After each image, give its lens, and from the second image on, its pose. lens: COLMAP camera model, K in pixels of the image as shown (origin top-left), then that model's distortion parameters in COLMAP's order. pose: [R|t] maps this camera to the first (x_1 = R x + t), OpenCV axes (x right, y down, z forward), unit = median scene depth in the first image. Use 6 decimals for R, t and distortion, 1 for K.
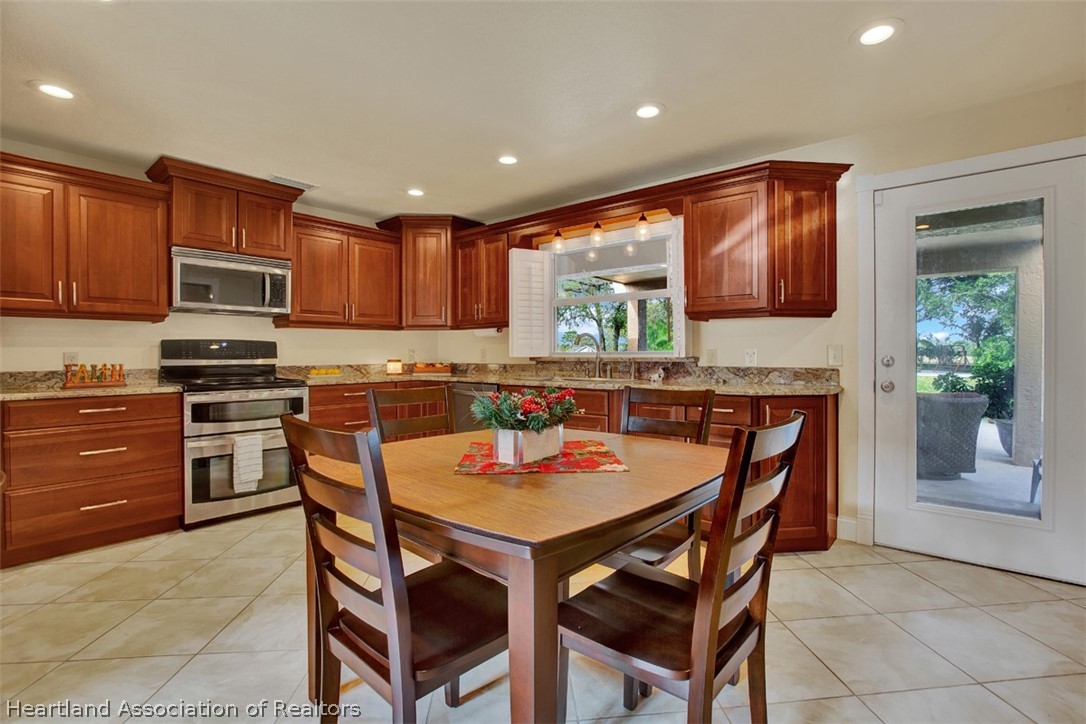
lens RADIAL K [[497.8, 0, 556.4], [0, 497.8, 357.3], [0, 0, 1]] dist [-0.045396, 0.016981]
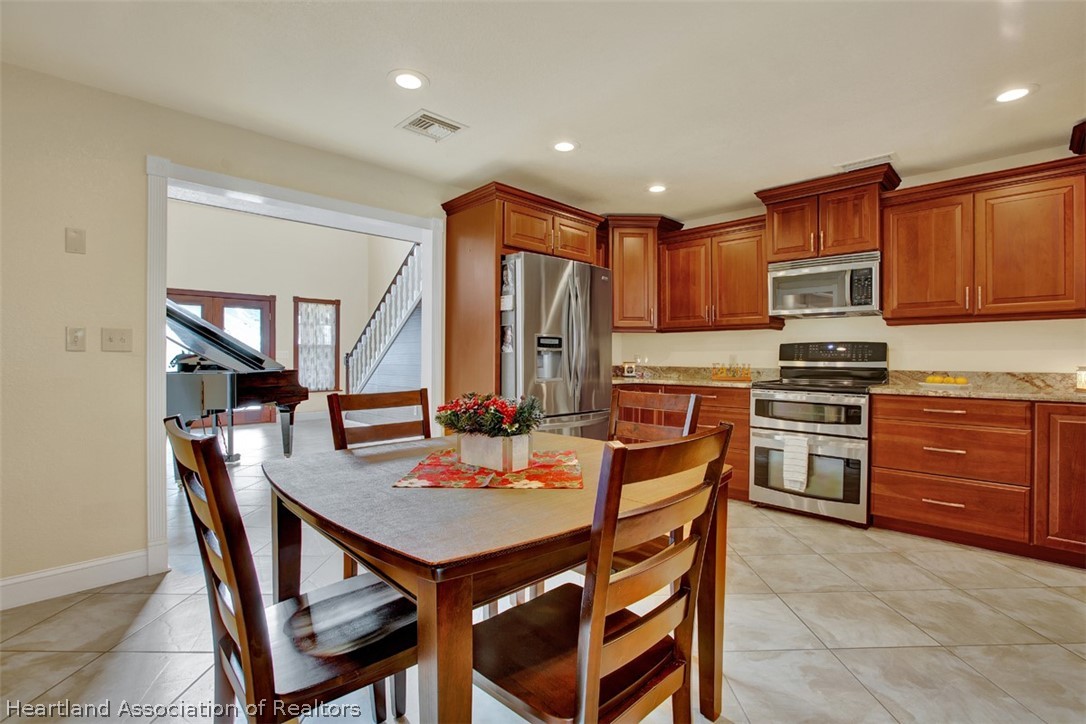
lens RADIAL K [[497.8, 0, 556.4], [0, 497.8, 357.3], [0, 0, 1]] dist [-0.045396, 0.016981]
pose [[-0.077500, 0.004896, -0.996980, 0.402044], [-0.009047, 0.999943, 0.005614, -0.005378], [0.996951, 0.009454, -0.077451, 0.537485]]
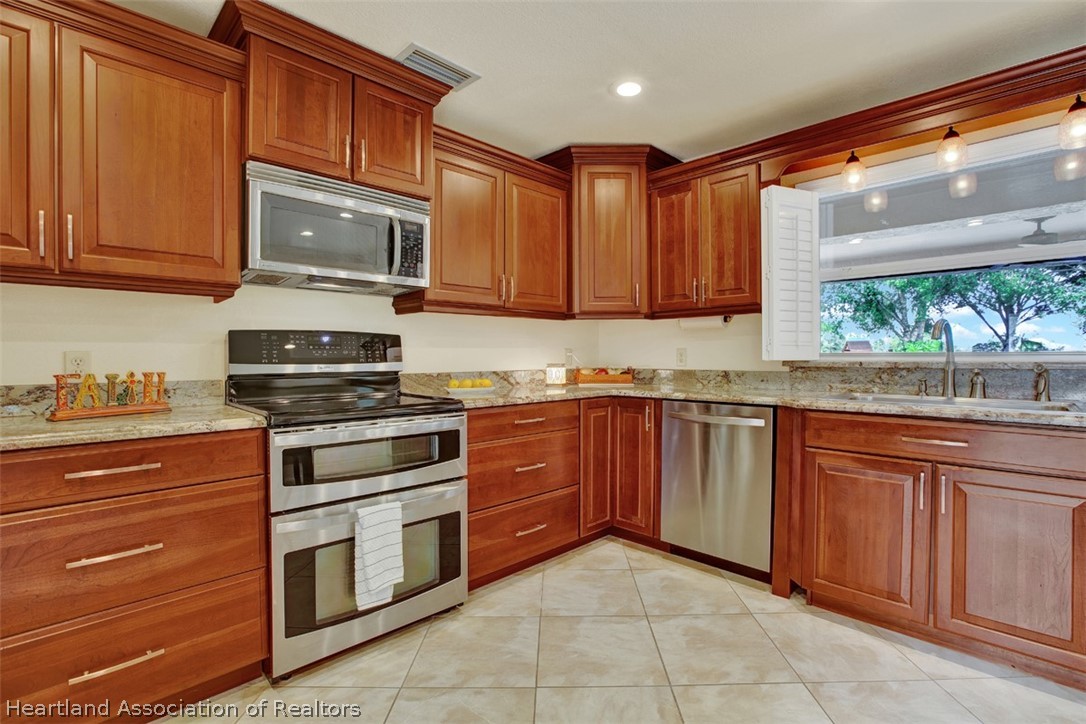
lens RADIAL K [[494.0, 0, 558.4], [0, 494.0, 361.4], [0, 0, 1]] dist [-0.059393, 0.021843]
pose [[0.996556, 0.002861, -0.082867, -0.358430], [-0.002420, 0.999982, 0.005418, -0.002503], [0.082881, -0.005199, 0.996546, 0.442101]]
